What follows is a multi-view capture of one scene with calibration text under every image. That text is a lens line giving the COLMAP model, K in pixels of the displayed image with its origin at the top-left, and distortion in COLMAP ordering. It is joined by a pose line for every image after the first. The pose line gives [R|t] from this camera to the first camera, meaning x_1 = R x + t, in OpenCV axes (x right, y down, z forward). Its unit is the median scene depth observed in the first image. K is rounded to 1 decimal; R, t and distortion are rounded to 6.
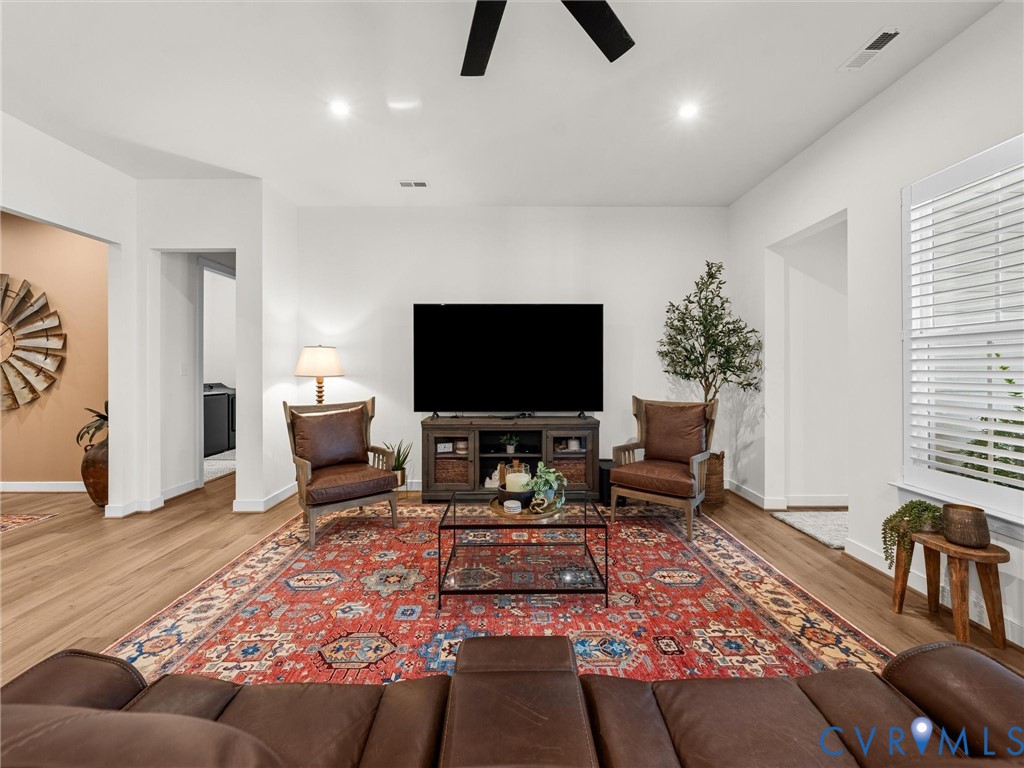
lens RADIAL K [[398.2, 0, 517.0], [0, 398.2, 369.6], [0, 0, 1]] dist [-0.002207, -0.000070]
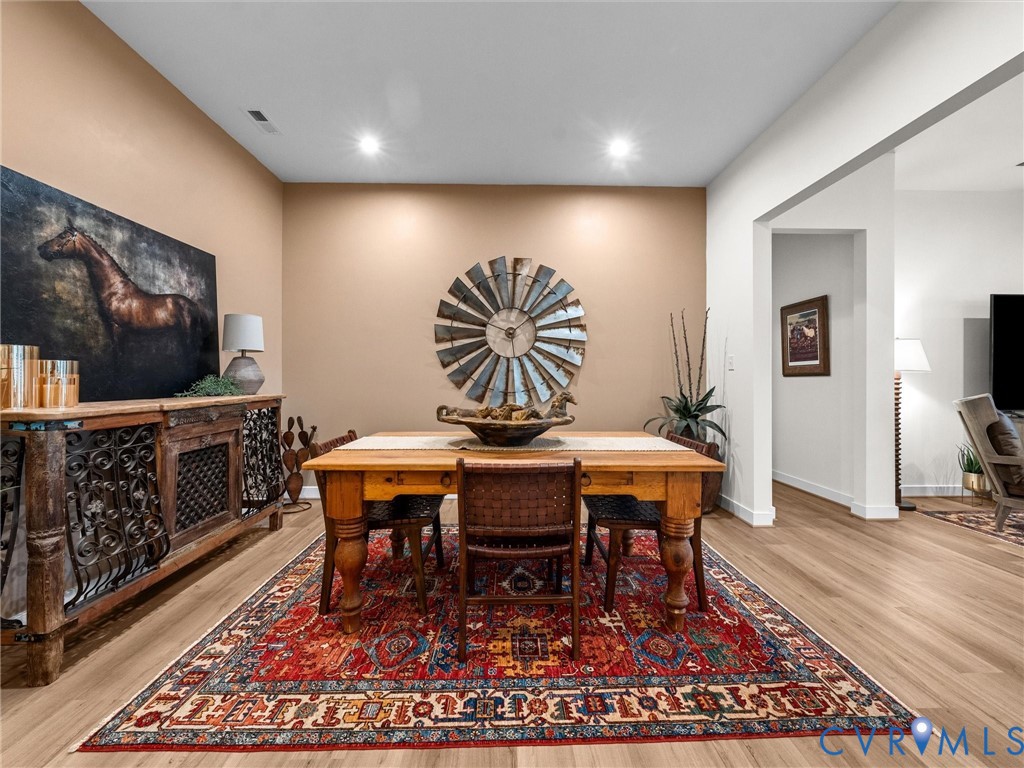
lens RADIAL K [[398.2, 0, 514.5], [0, 398.2, 374.7], [0, 0, 1]] dist [-0.002207, -0.000070]
pose [[0.999941, 0.005745, 0.009175, -1.488704], [-0.005687, 0.999964, -0.006320, 0.036115], [-0.009211, 0.006267, 0.999938, 0.095094]]
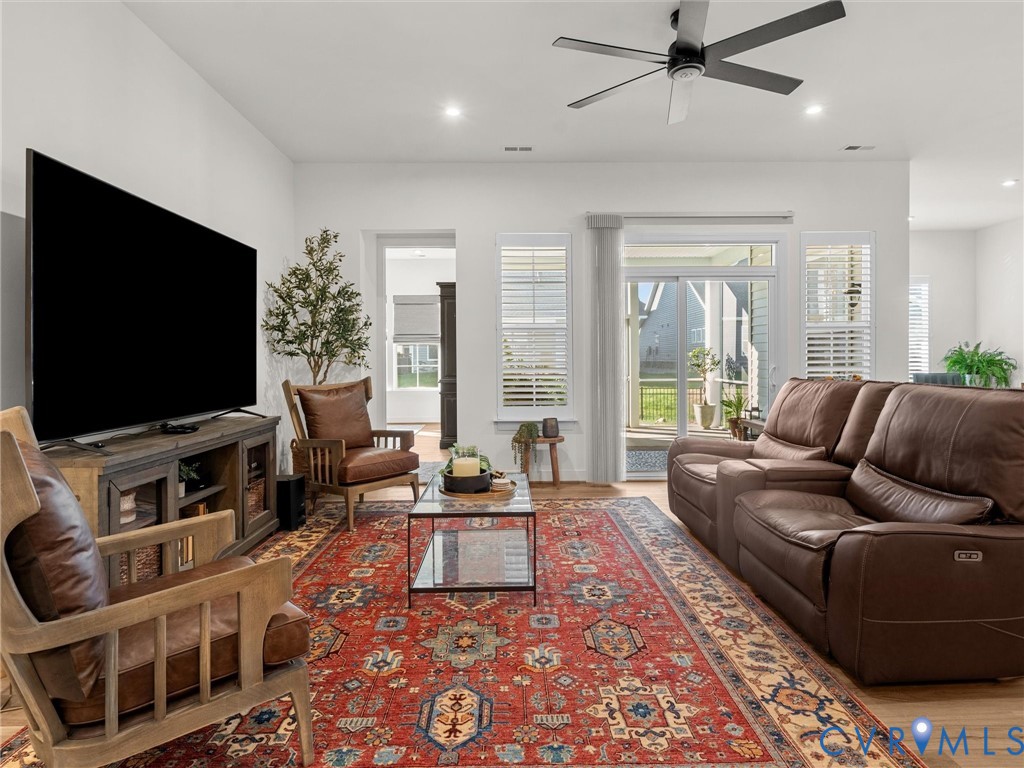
lens RADIAL K [[572.4, 0, 513.8], [0, 572.4, 359.0], [0, 0, 1]] dist [0.003171, -0.001829]
pose [[-0.005846, 0.002334, 0.999980, -0.846777], [0.002934, 0.999993, -0.002317, 0.030046], [-0.999979, 0.002920, -0.005853, 0.607189]]
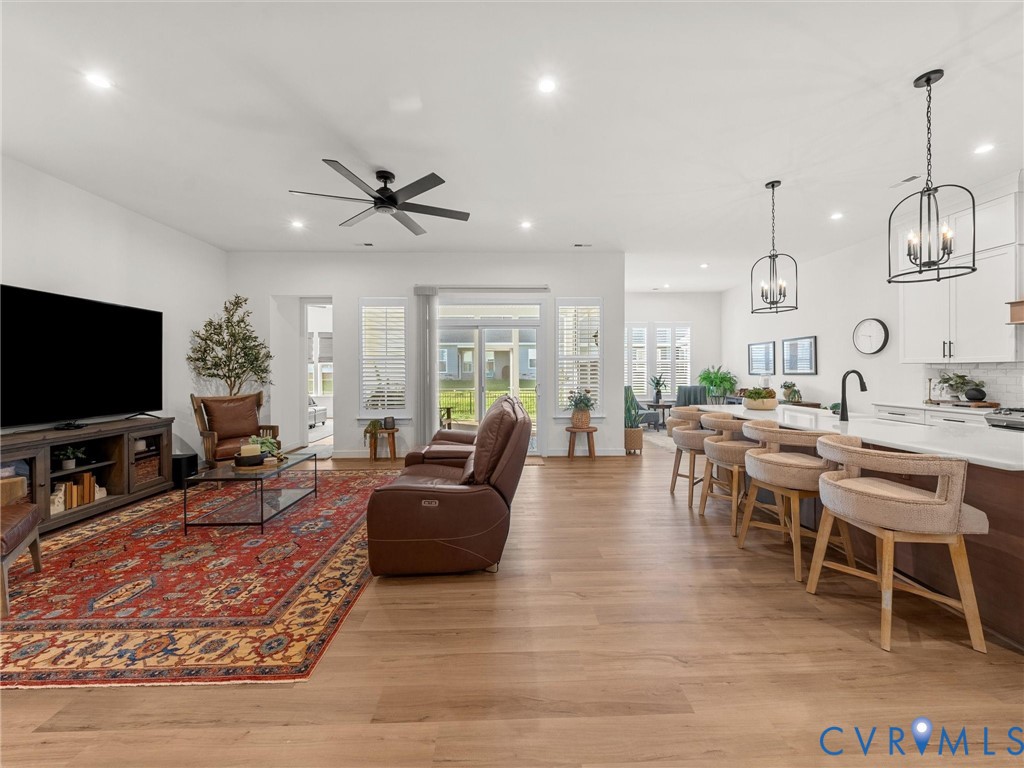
lens RADIAL K [[398.2, 0, 516.1], [0, 398.2, 369.5], [0, 0, 1]] dist [-0.002207, -0.000070]
pose [[-0.018508, 0.003923, 0.999821, -0.972855], [0.000462, 0.999992, -0.003915, -0.003377], [-0.999829, 0.000390, -0.018510, 0.048418]]
